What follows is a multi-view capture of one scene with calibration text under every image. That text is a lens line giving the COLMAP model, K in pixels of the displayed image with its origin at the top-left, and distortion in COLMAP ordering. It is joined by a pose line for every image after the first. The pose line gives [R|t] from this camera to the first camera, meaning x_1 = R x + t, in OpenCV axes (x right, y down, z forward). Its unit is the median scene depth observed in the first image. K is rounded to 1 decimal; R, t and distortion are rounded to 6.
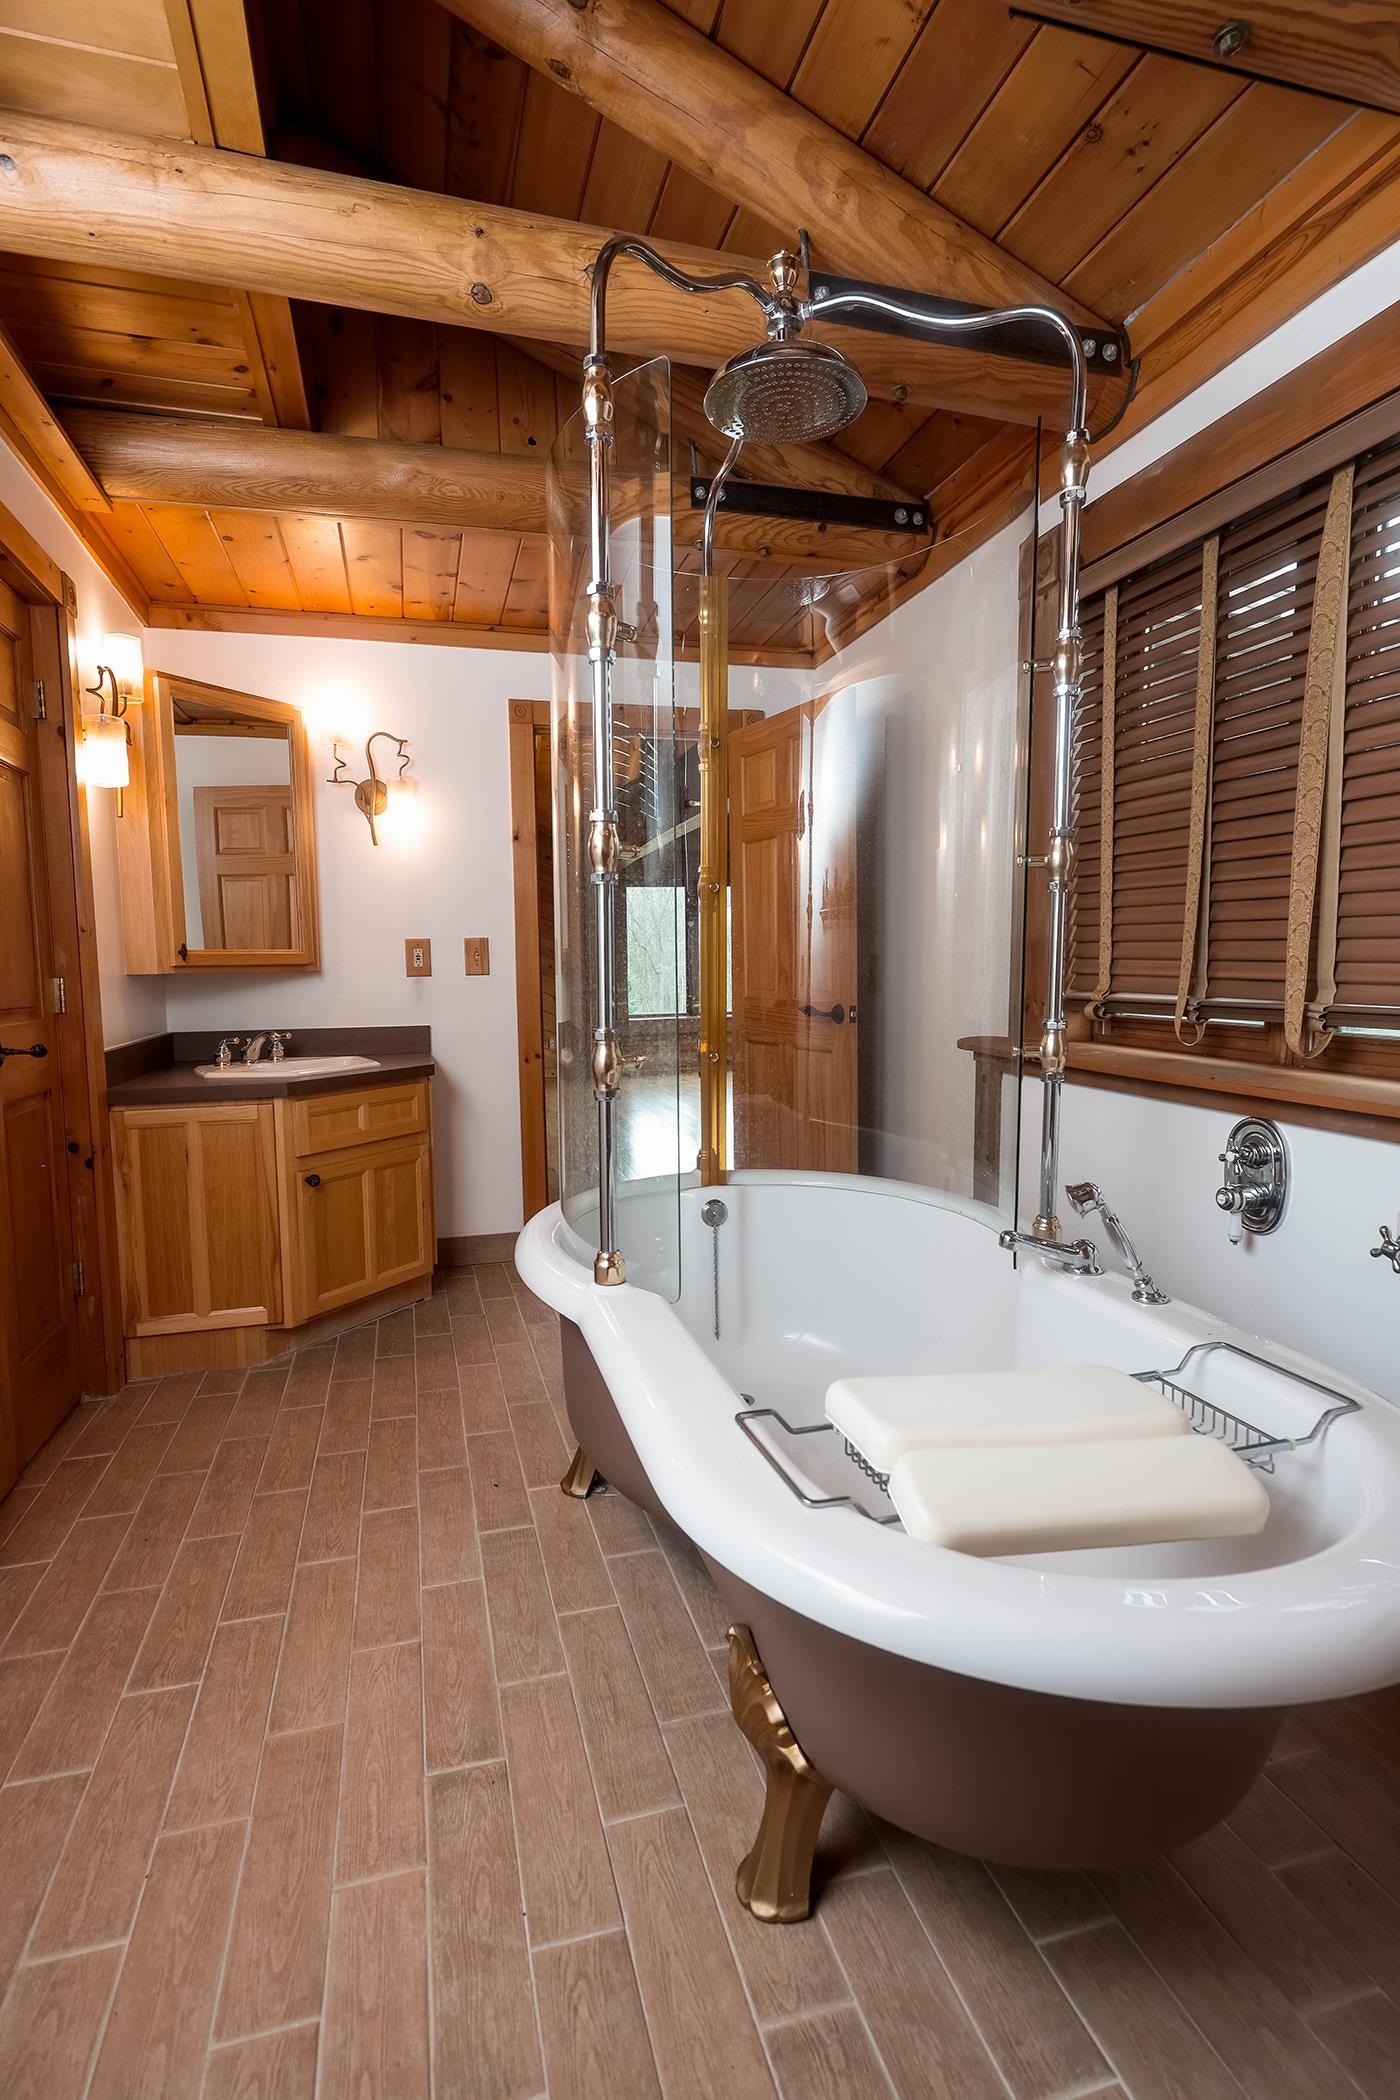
lens RADIAL K [[1021.0, 0, 693.8], [0, 1021.0, 1052.8], [0, 0, 1]] dist [0.002343, -0.000080]
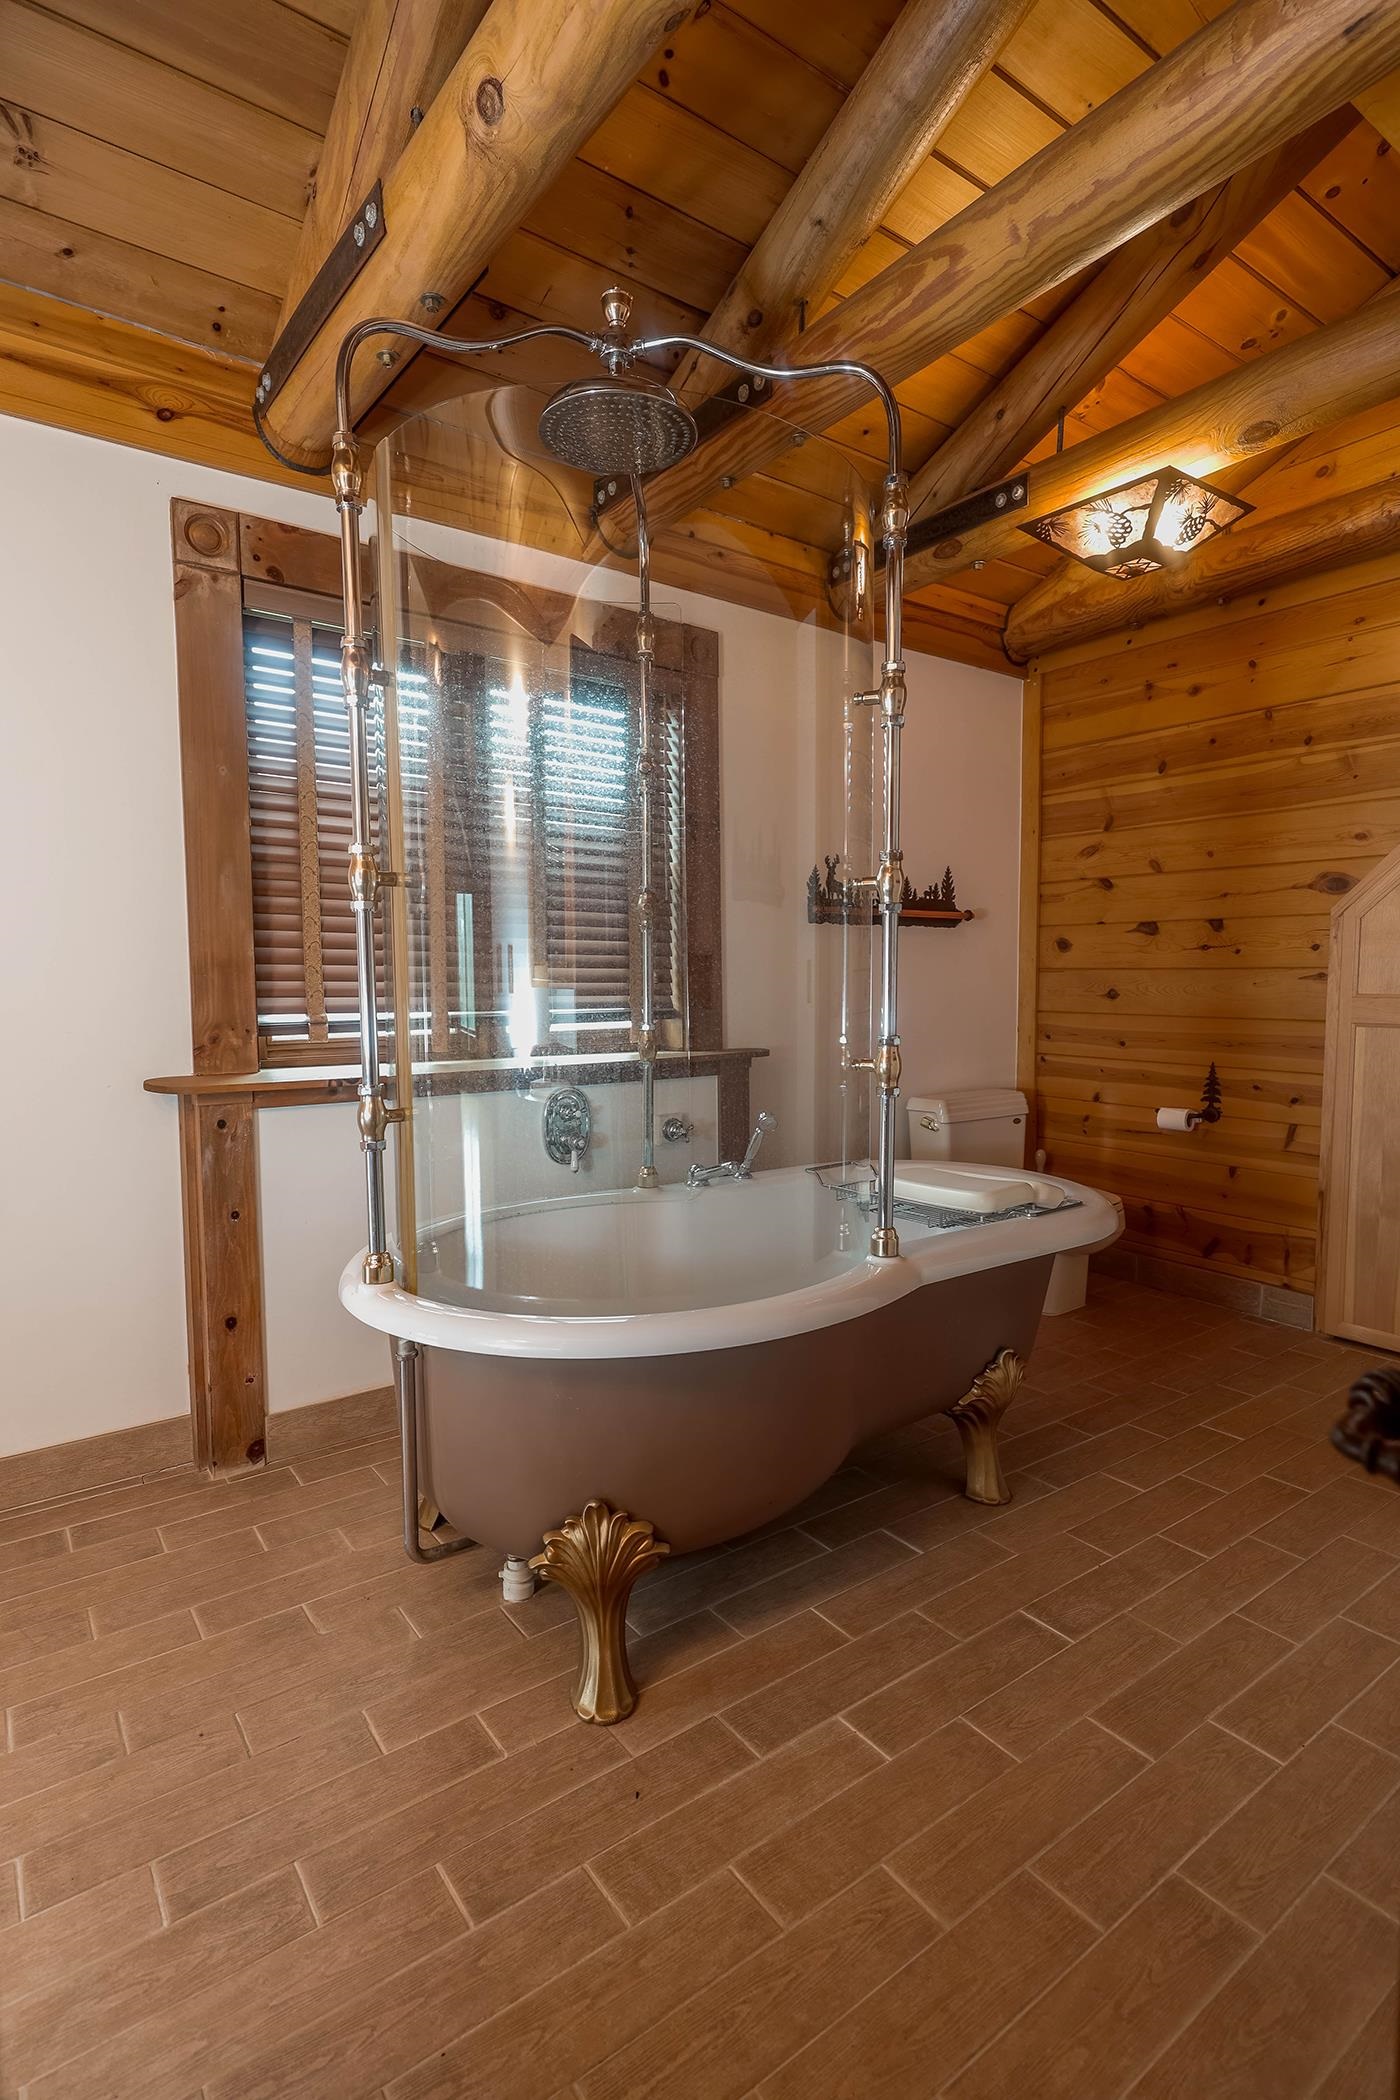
lens RADIAL K [[1021.0, 0, 695.8], [0, 1021.0, 1057.8], [0, 0, 1]] dist [0.002343, -0.000080]
pose [[-0.339414, -0.064355, 0.938433, -0.945082], [0.098301, 0.989767, 0.103430, -0.117921], [-0.935487, 0.127355, -0.329615, 1.357719]]
